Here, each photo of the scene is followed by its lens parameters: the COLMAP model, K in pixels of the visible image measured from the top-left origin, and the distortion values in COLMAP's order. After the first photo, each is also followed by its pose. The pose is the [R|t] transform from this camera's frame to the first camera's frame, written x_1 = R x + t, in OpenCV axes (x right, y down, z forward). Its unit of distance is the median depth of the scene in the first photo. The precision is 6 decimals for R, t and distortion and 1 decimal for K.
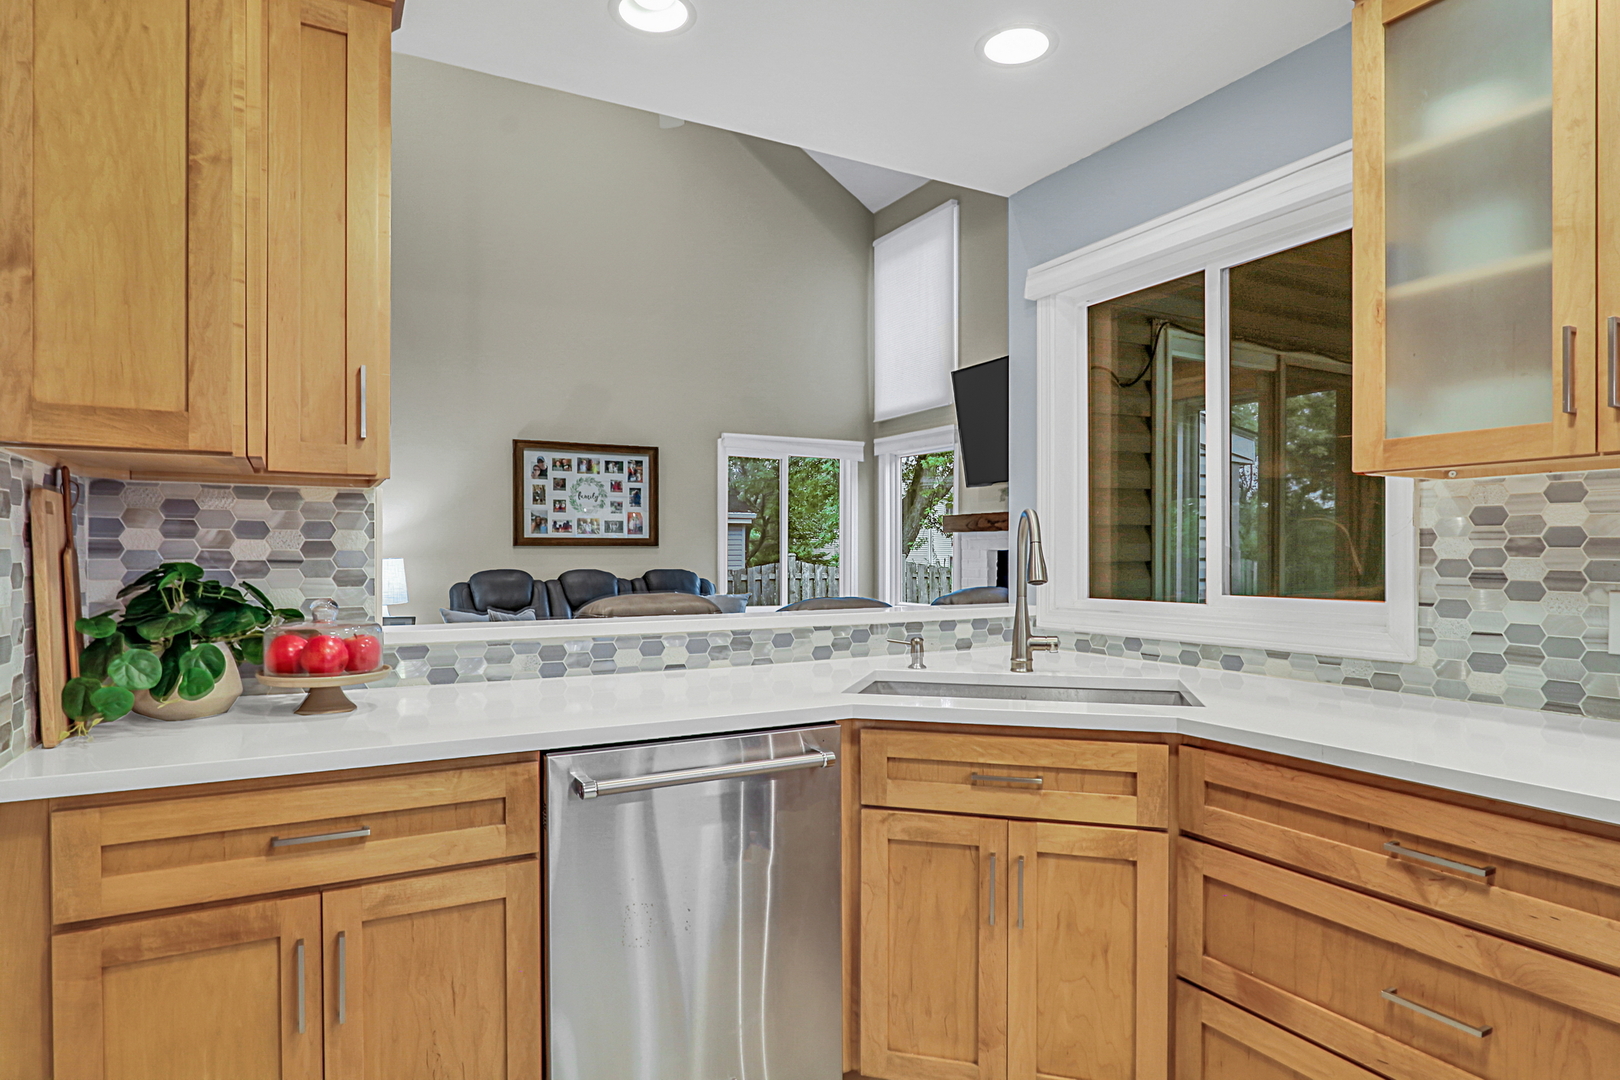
lens RADIAL K [[912.1, 0, 800.9], [0, 912.1, 561.5], [0, 0, 1]] dist [-0.012137, 0.001548]
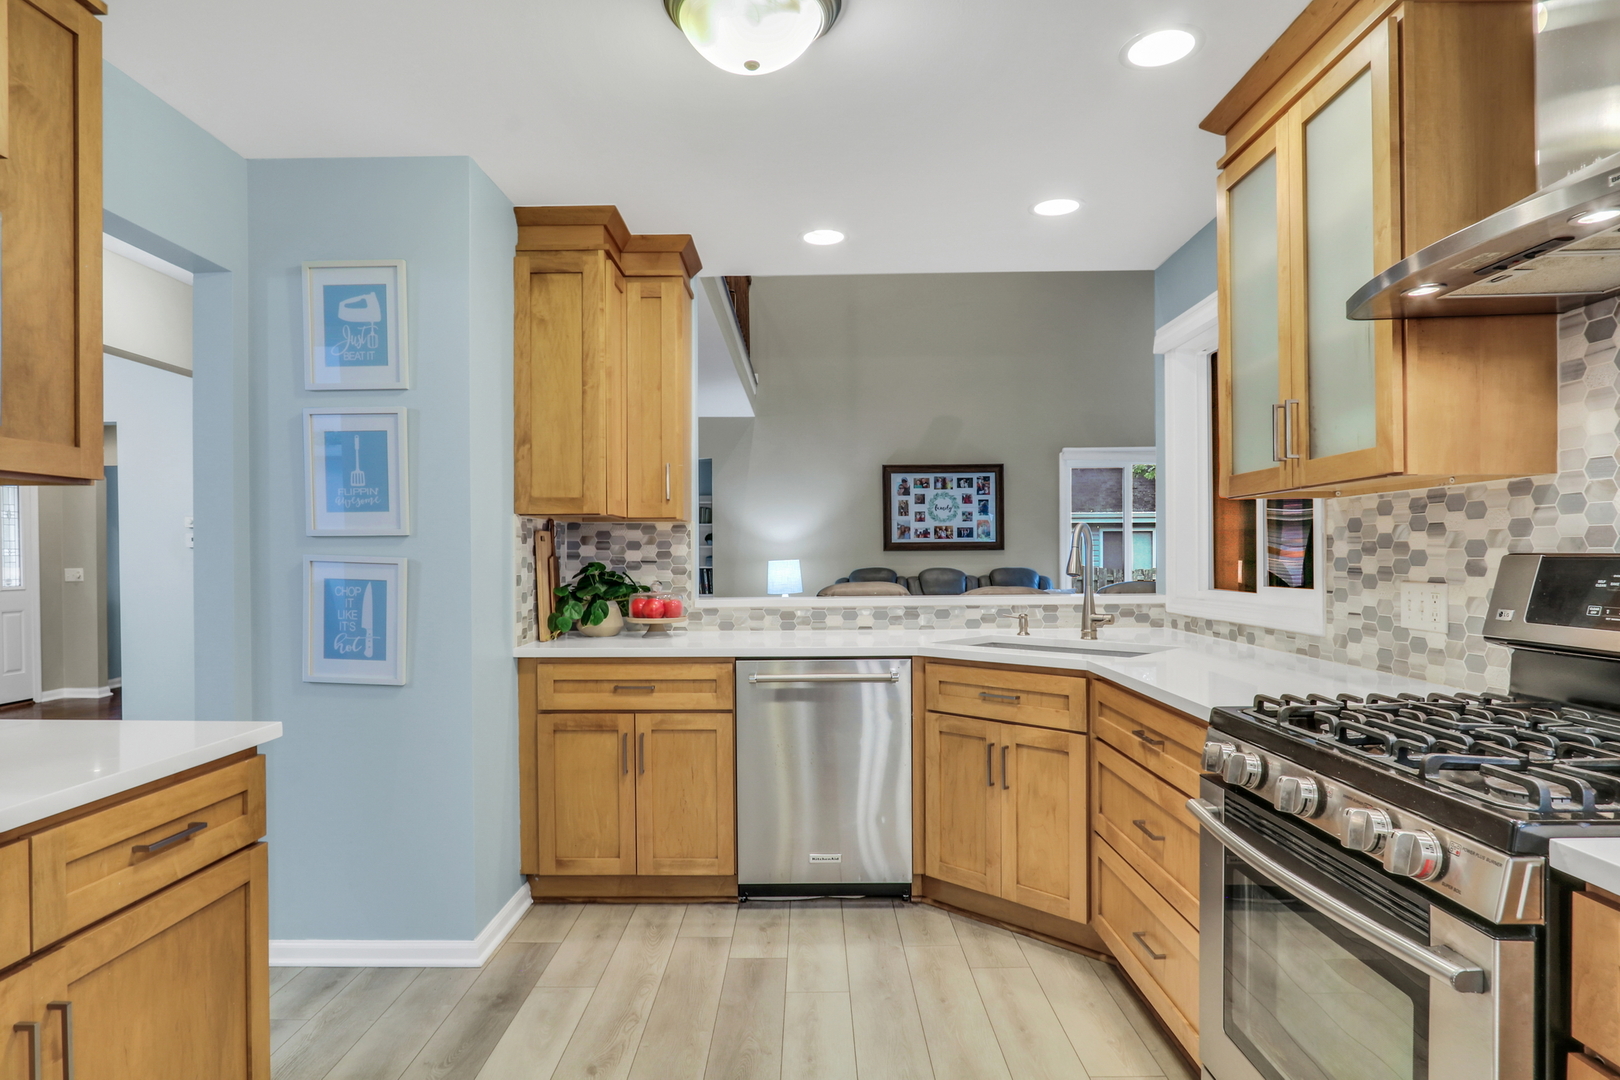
lens RADIAL K [[912.1, 0, 800.9], [0, 912.1, 561.5], [0, 0, 1]] dist [-0.012137, 0.001548]
pose [[0.871000, -0.003115, -0.491274, 0.625647], [0.003027, 0.999995, -0.000974, 0.001866], [0.491275, -0.000639, 0.871005, -0.497142]]
